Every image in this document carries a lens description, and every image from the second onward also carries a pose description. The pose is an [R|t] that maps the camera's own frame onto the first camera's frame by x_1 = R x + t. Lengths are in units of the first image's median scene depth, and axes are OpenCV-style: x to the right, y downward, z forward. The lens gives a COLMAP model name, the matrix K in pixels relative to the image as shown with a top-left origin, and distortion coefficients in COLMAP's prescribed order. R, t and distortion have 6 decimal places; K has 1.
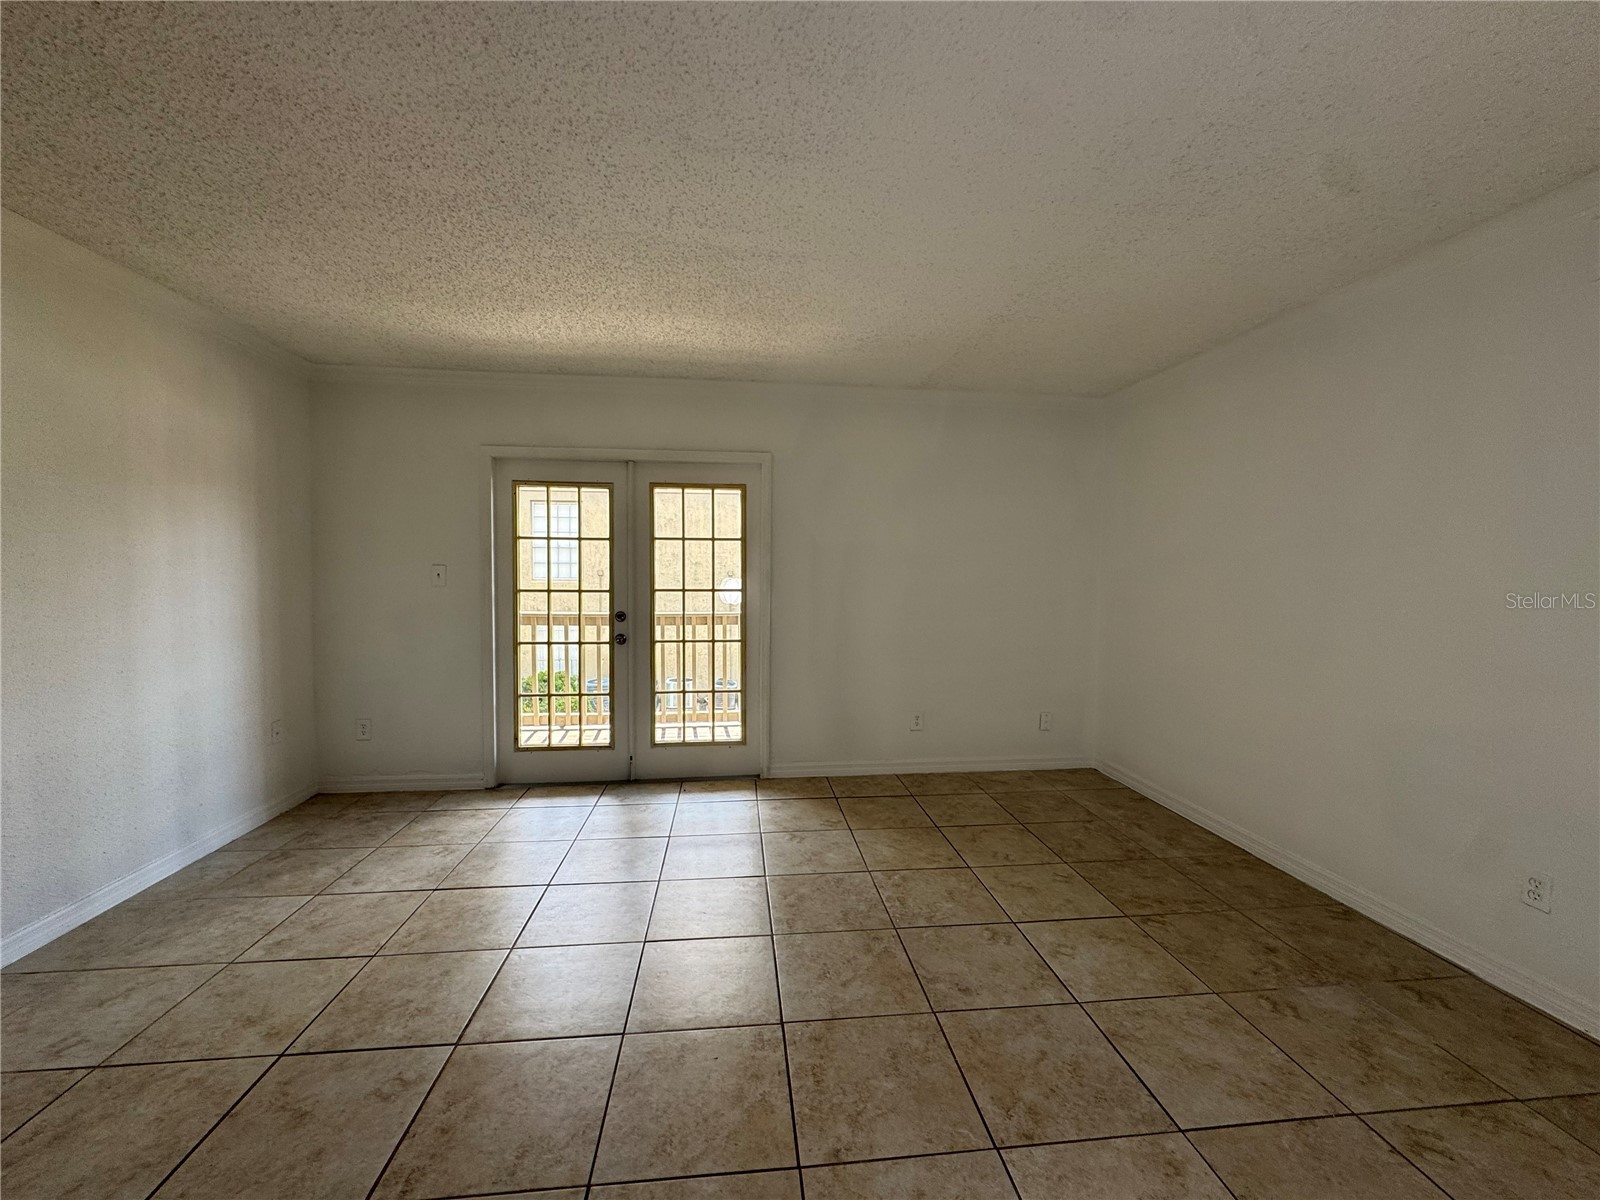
lens RADIAL K [[642.8, 0, 797.3], [0, 642.8, 599.0], [0, 0, 1]] dist [0.000040, 0.000133]
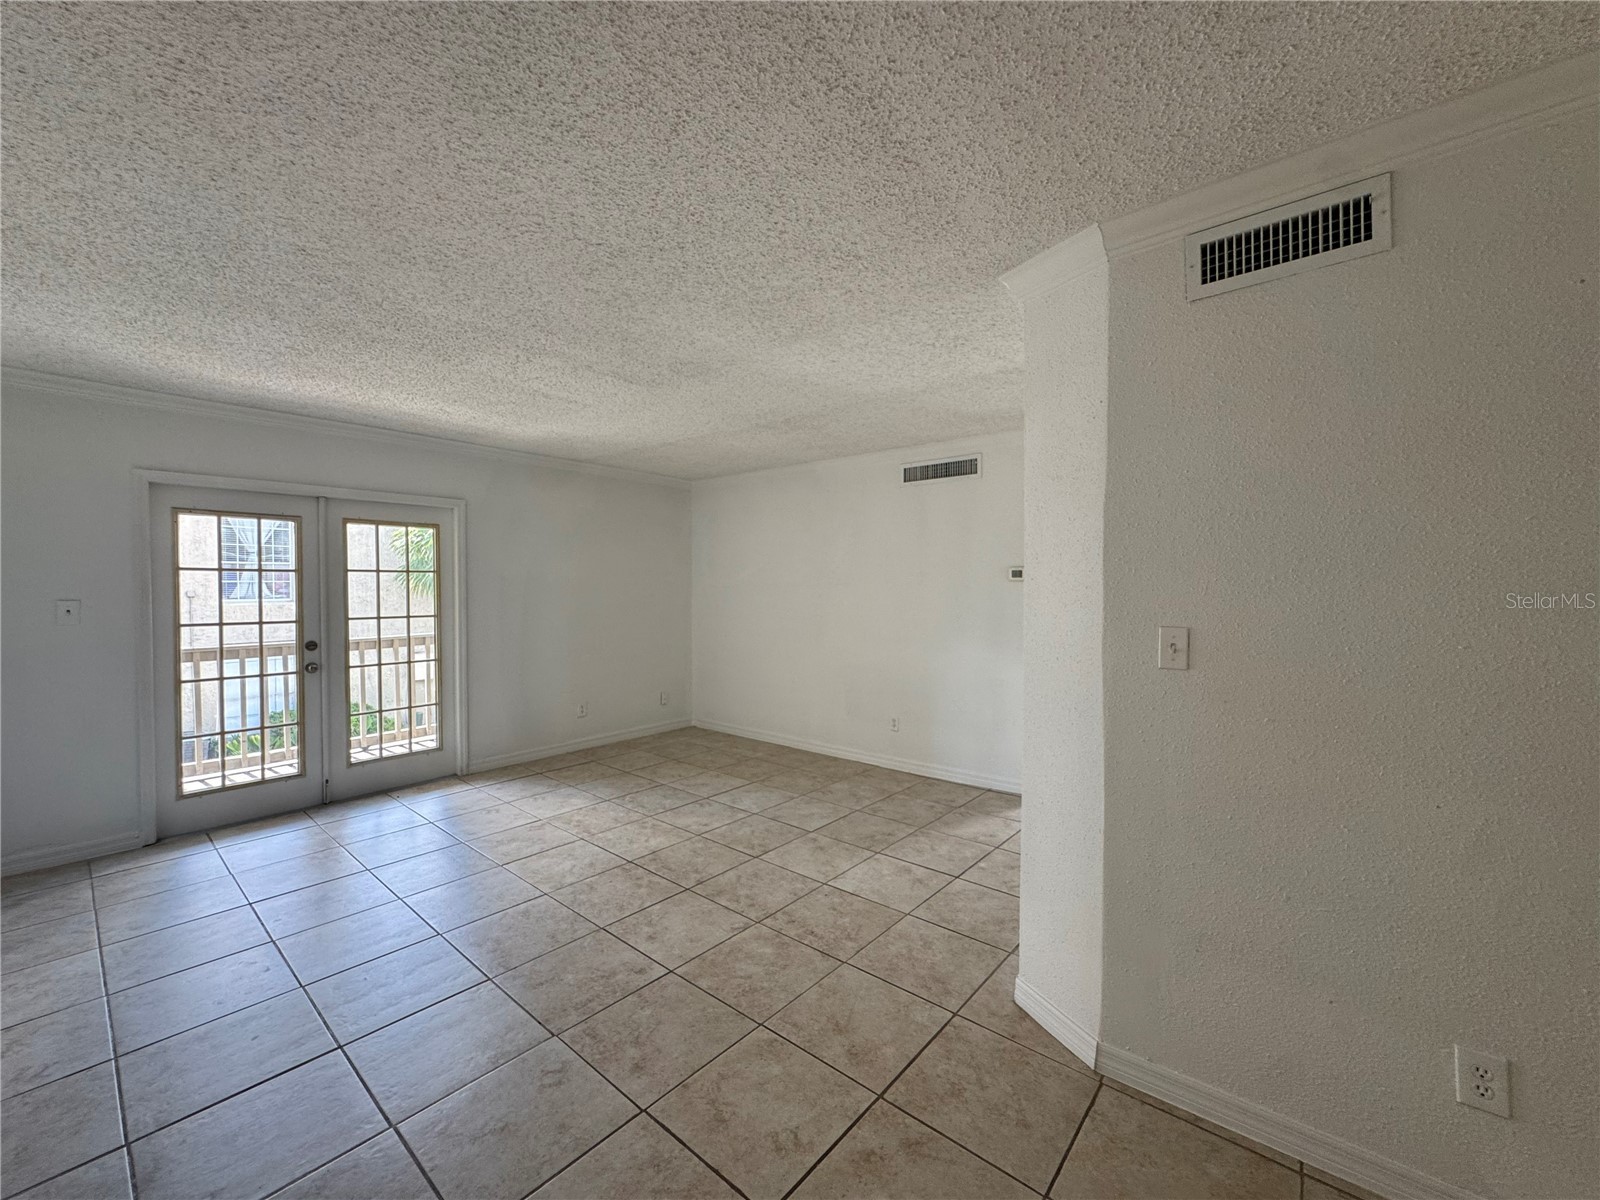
lens RADIAL K [[642.8, 0, 797.3], [0, 642.8, 599.0], [0, 0, 1]] dist [0.000040, 0.000133]
pose [[0.728102, -0.019294, 0.685197, -0.551474], [0.034351, 0.999375, -0.008361, -0.016467], [-0.684608, 0.029625, 0.728310, -0.383892]]
